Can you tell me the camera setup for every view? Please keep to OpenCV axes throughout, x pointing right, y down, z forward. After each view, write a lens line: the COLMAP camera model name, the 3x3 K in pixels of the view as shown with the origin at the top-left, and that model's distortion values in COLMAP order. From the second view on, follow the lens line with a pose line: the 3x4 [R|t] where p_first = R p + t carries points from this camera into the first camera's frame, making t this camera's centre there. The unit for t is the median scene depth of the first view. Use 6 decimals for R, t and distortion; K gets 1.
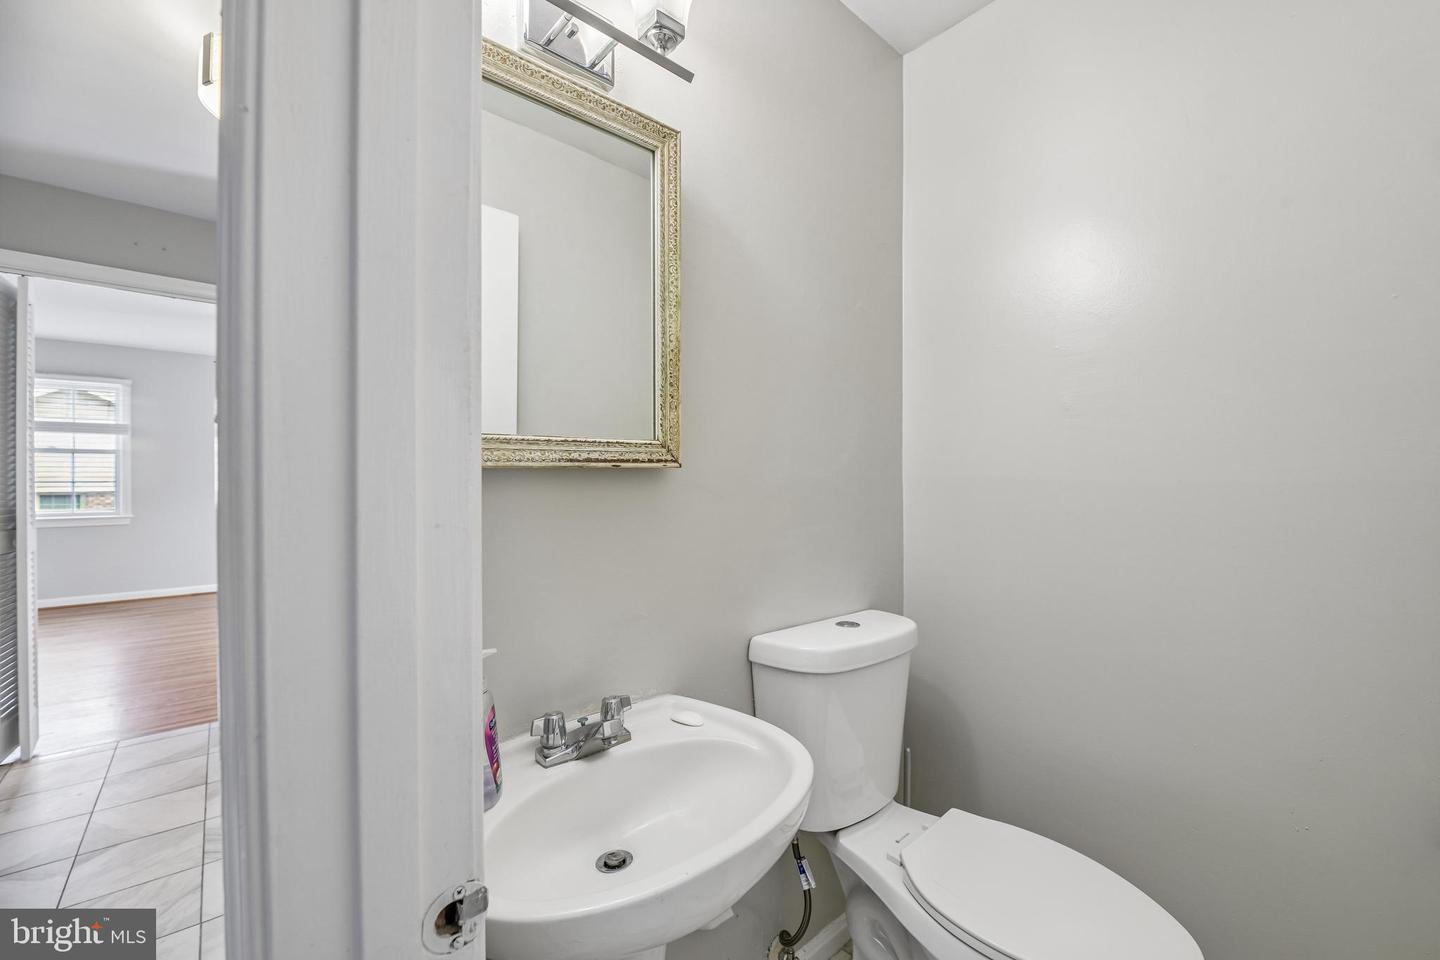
lens RADIAL K [[582.2, 0, 718.4], [0, 582.2, 473.9], [0, 0, 1]] dist [0.002614, -0.003824]
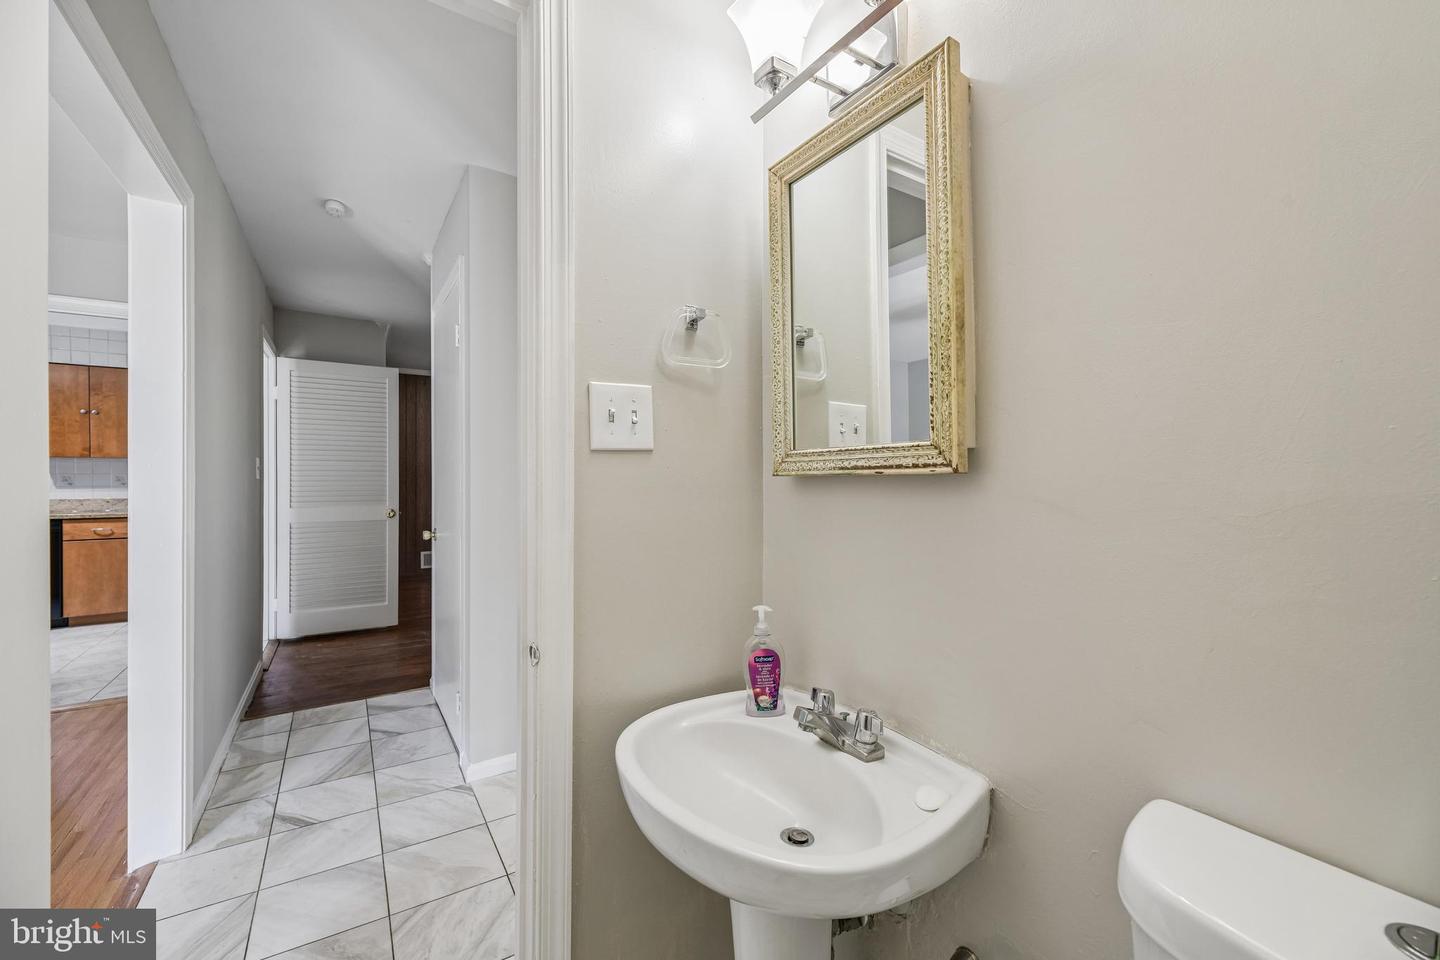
lens RADIAL K [[582.2, 0, 711.8], [0, 582.2, 474.3], [0, 0, 1]] dist [0.002614, -0.003824]
pose [[-0.152928, -0.002132, -0.988235, 0.804632], [0.005648, 0.999979, -0.003031, -0.009519], [0.988221, -0.006045, -0.152913, 0.872160]]
